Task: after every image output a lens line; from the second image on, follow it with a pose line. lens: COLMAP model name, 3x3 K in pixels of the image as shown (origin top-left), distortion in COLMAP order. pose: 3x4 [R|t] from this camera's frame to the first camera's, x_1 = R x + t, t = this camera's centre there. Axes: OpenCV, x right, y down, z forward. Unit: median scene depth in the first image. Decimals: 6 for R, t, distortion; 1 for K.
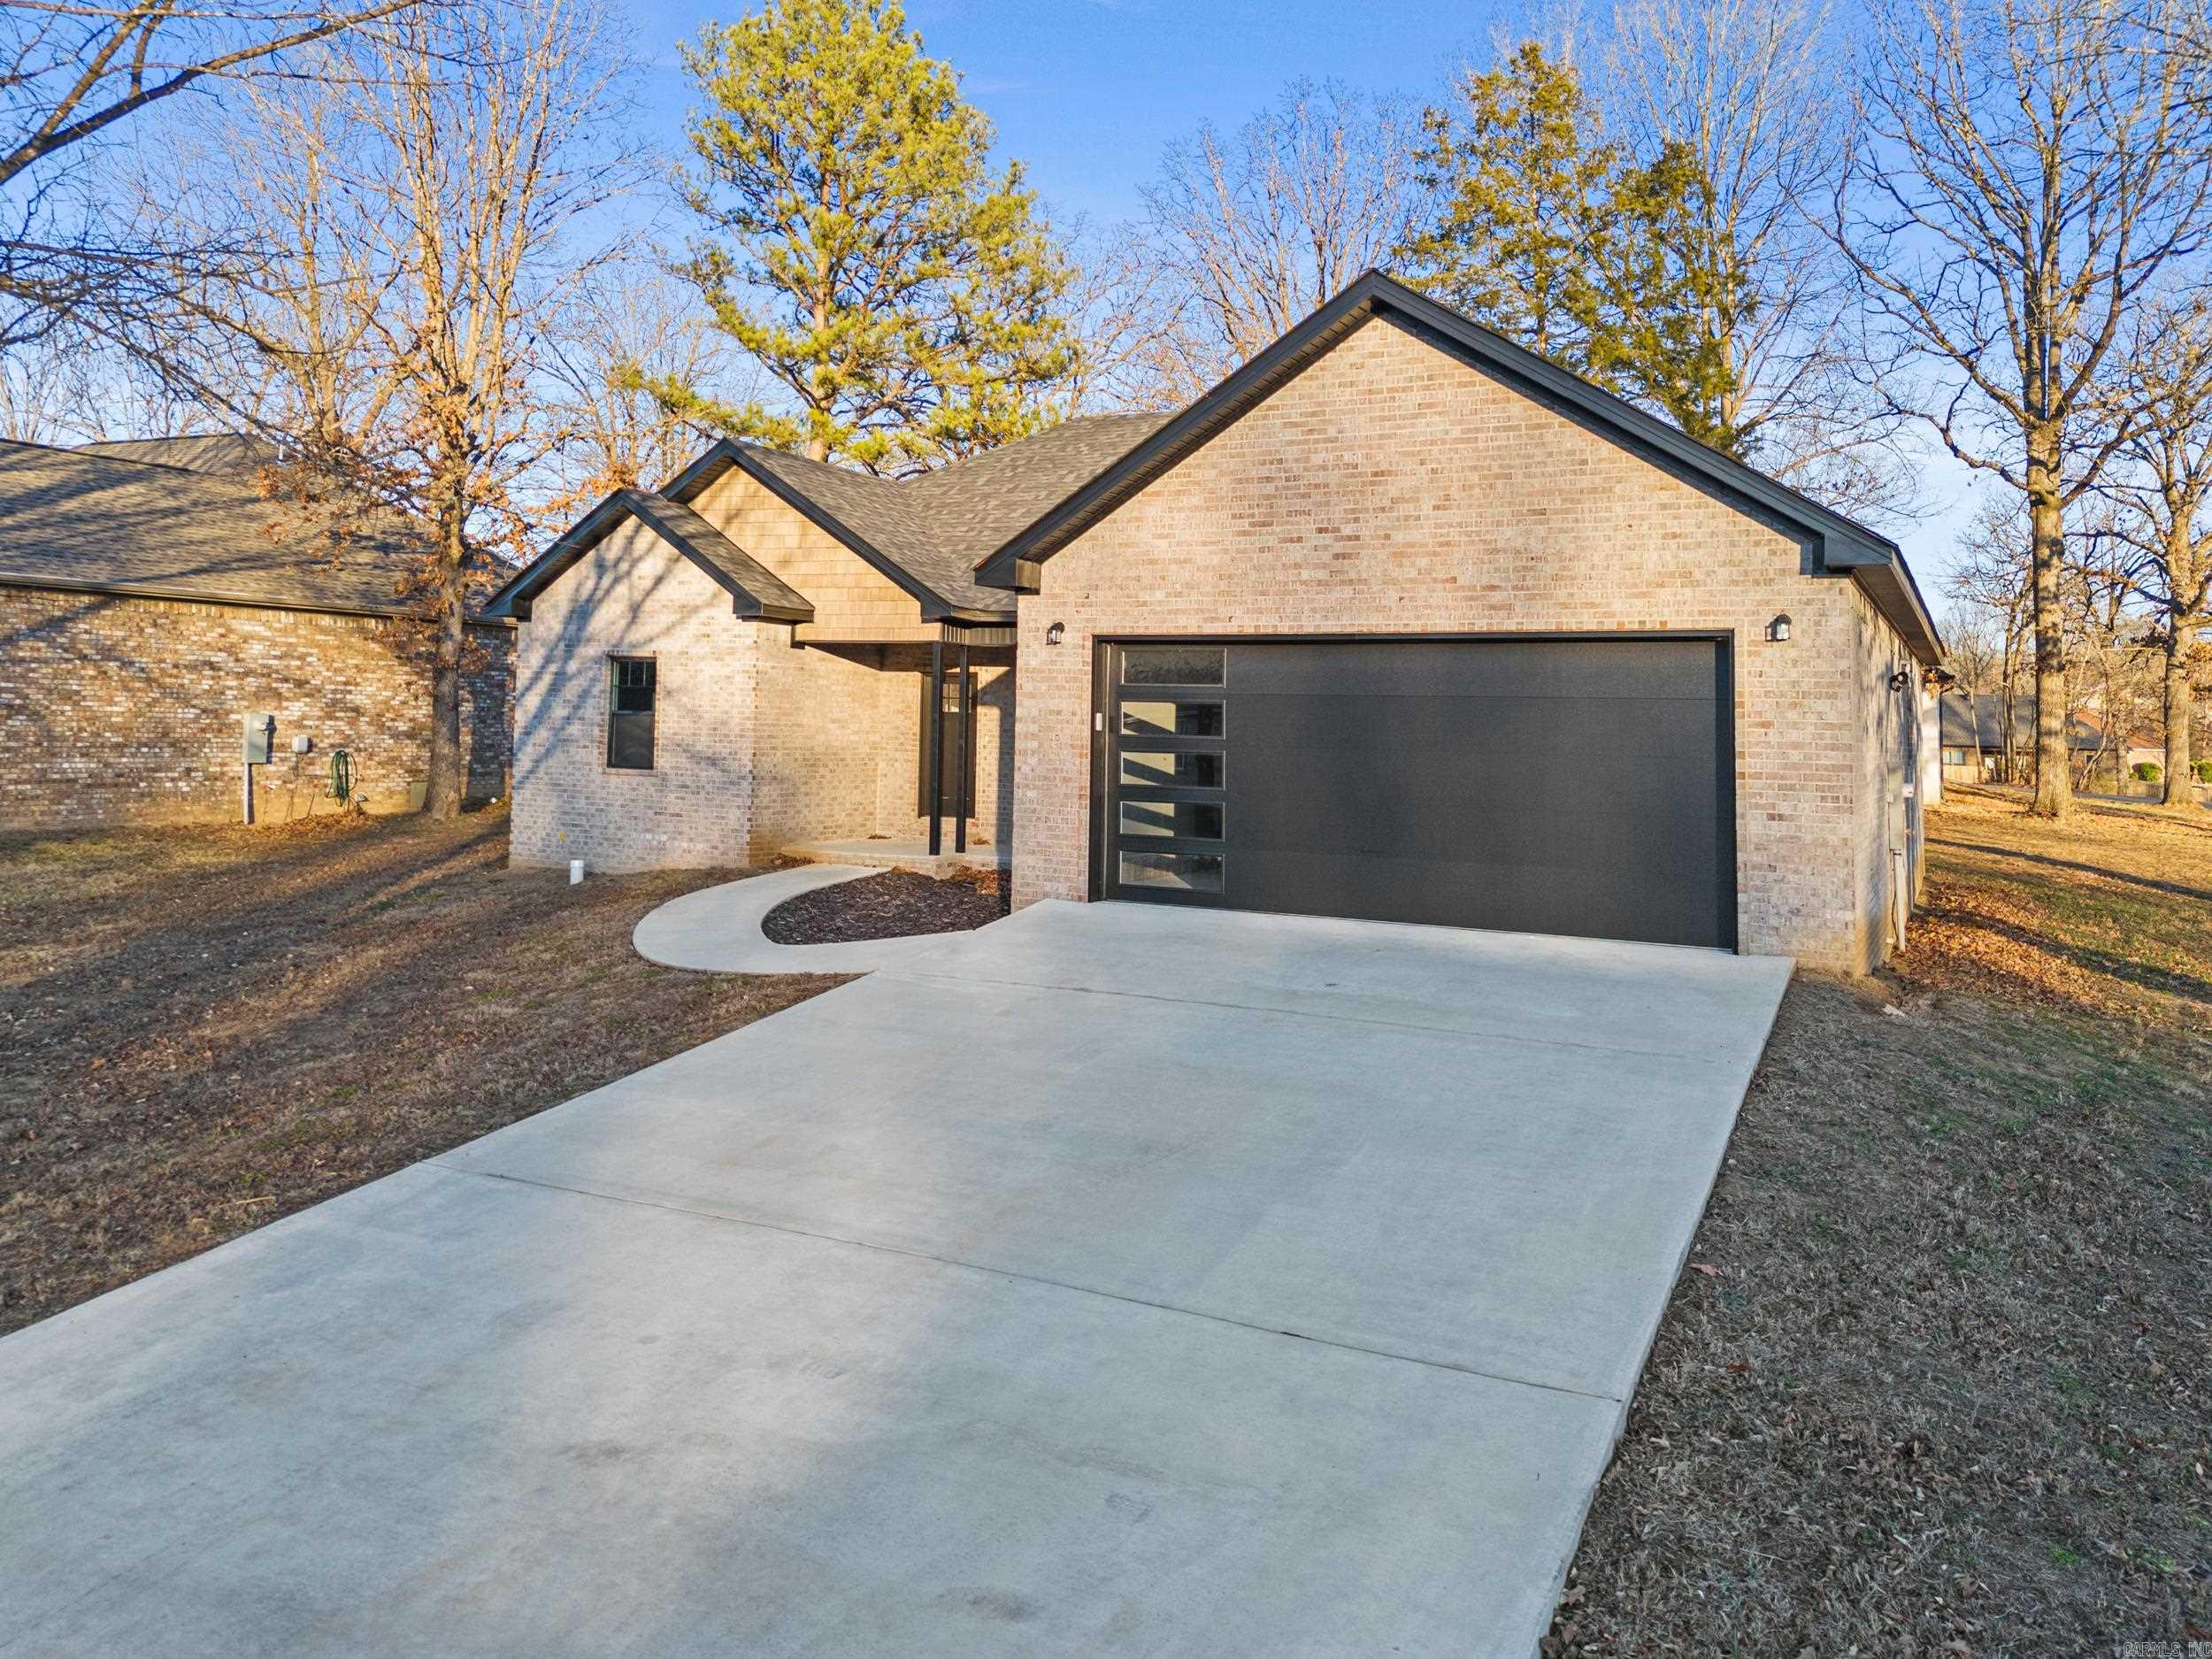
lens RADIAL K [[1524.1, 0, 1090.0], [0, 1524.1, 824.0], [0, 0, 1]] dist [0.028526, -0.002640]
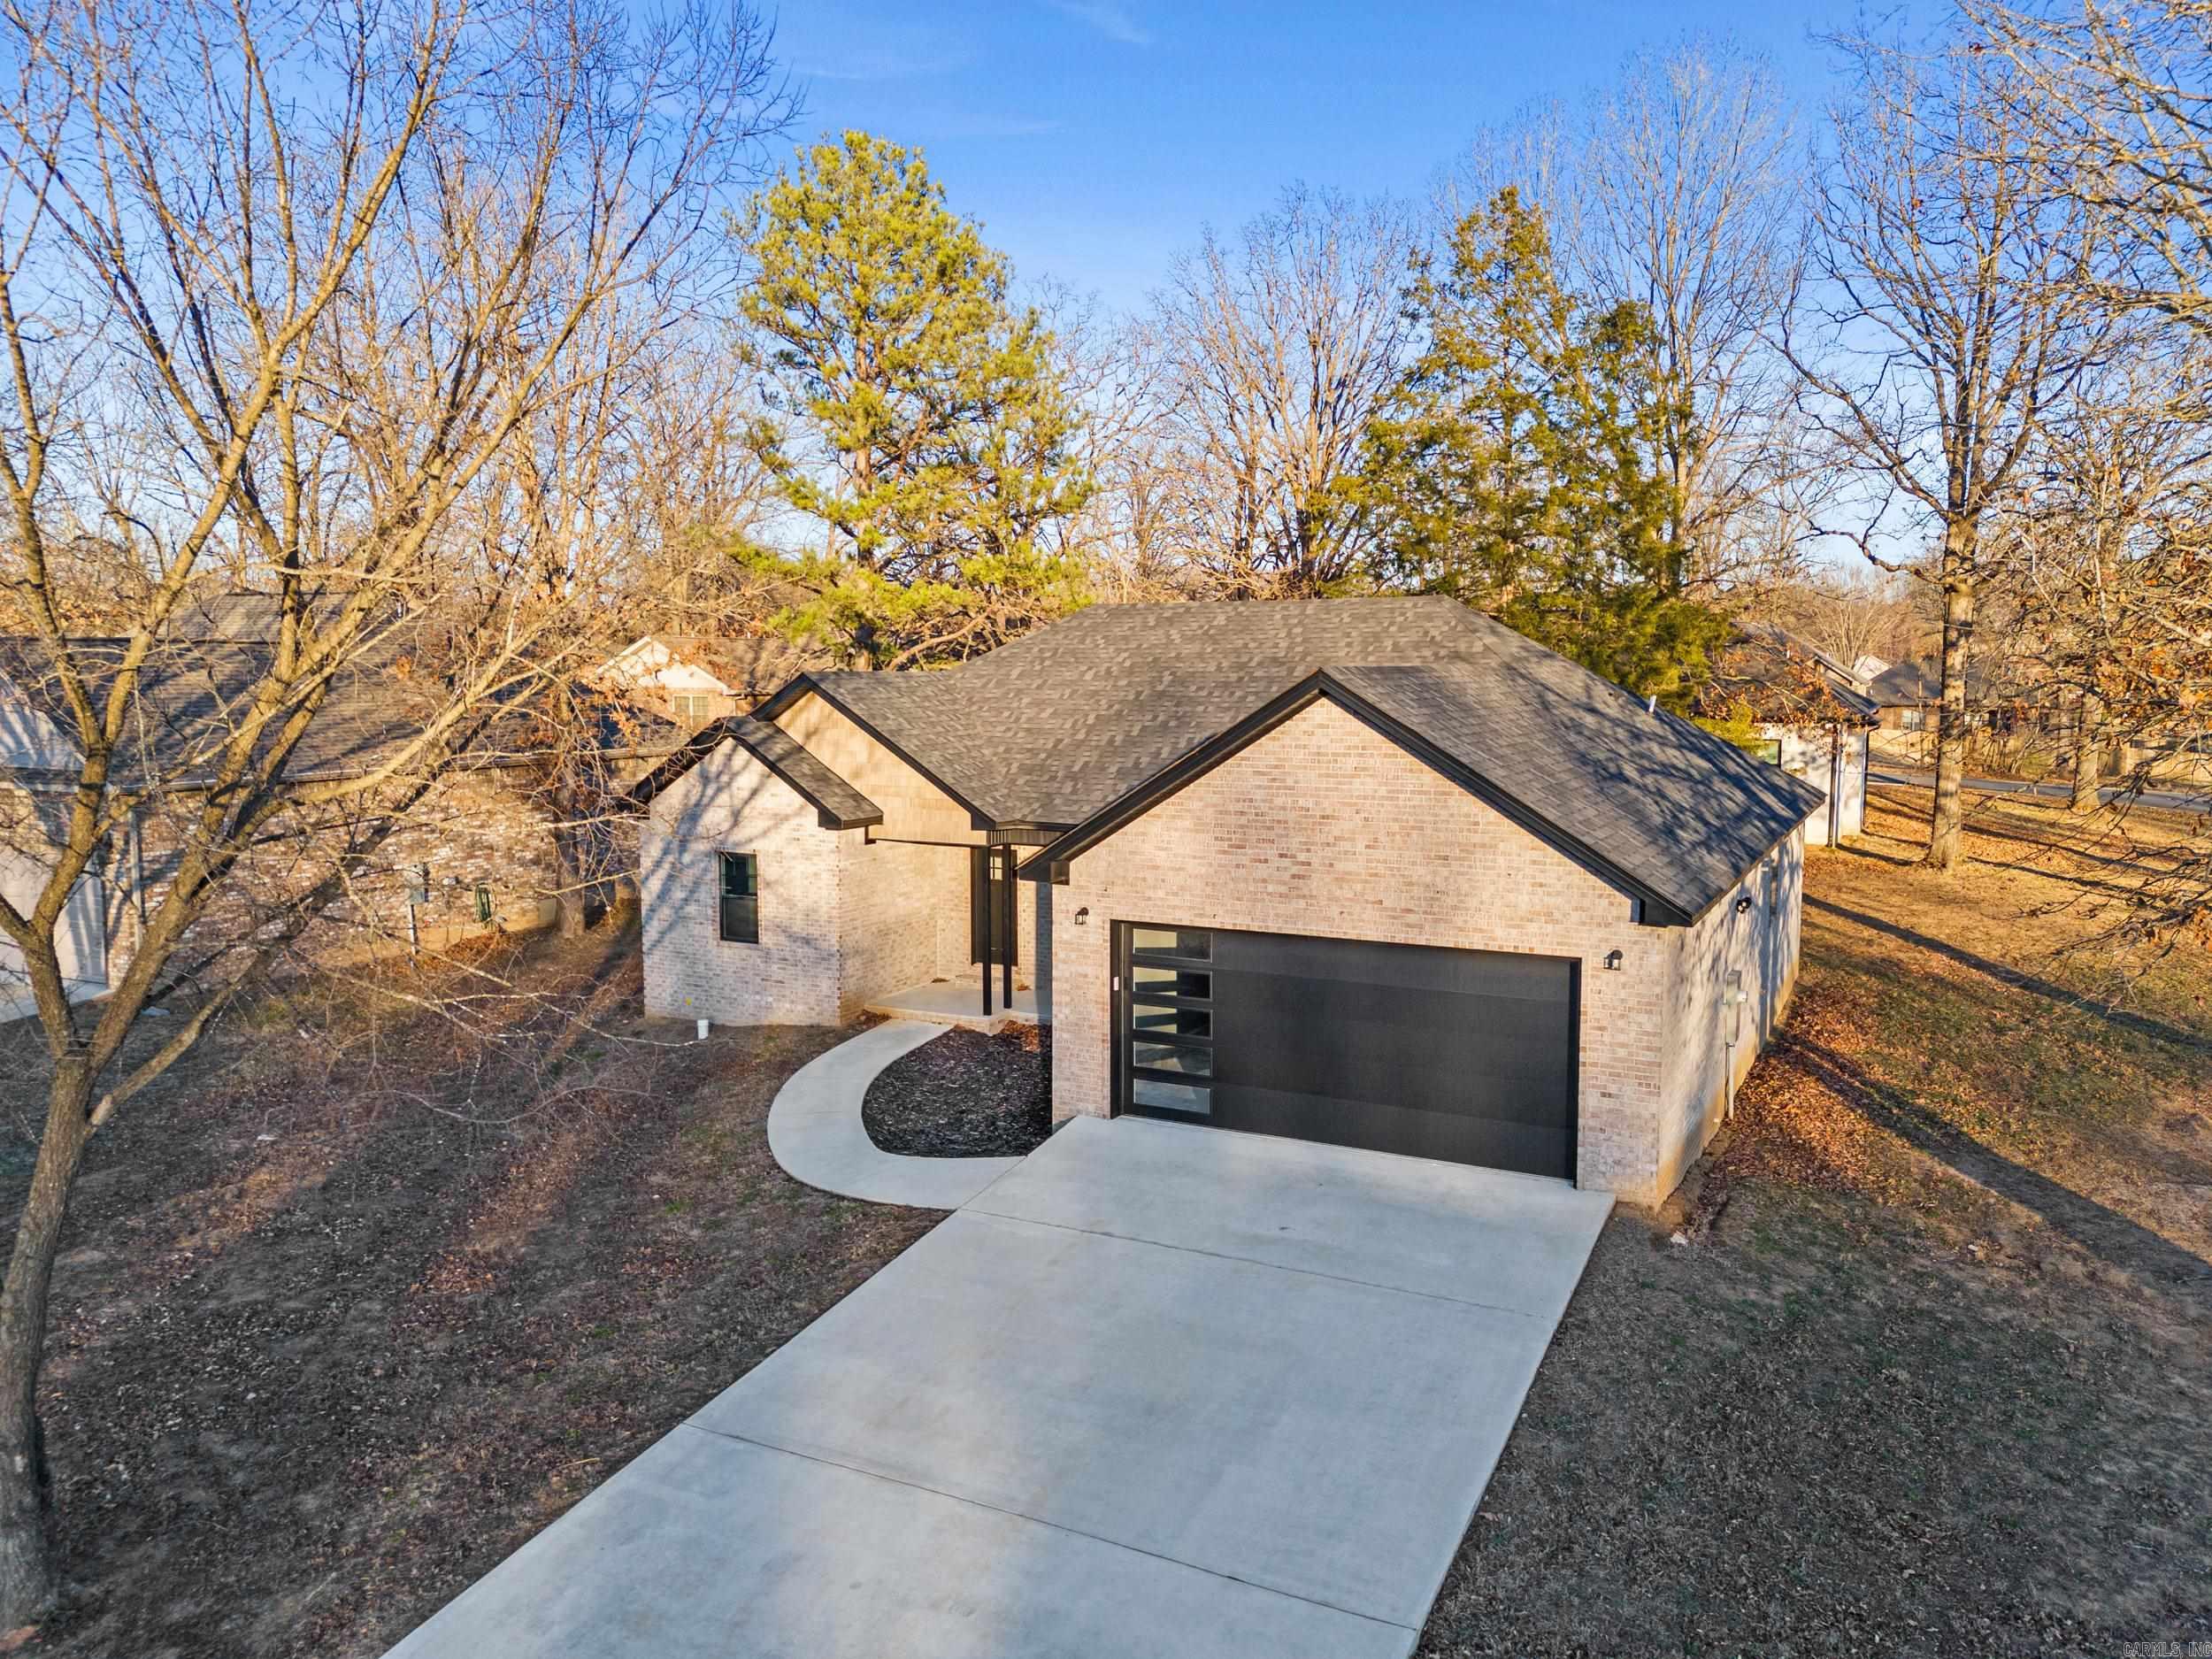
lens RADIAL K [[1619.5, 0, 1115.8], [0, 1619.5, 827.1], [0, 0, 1]] dist [0.071338, -0.081460]
pose [[0.999849, -0.017280, -0.001552, 0.008010], [0.017288, 0.984798, 0.172842, -0.353638], [-0.001459, -0.172842, 0.984948, -0.285439]]
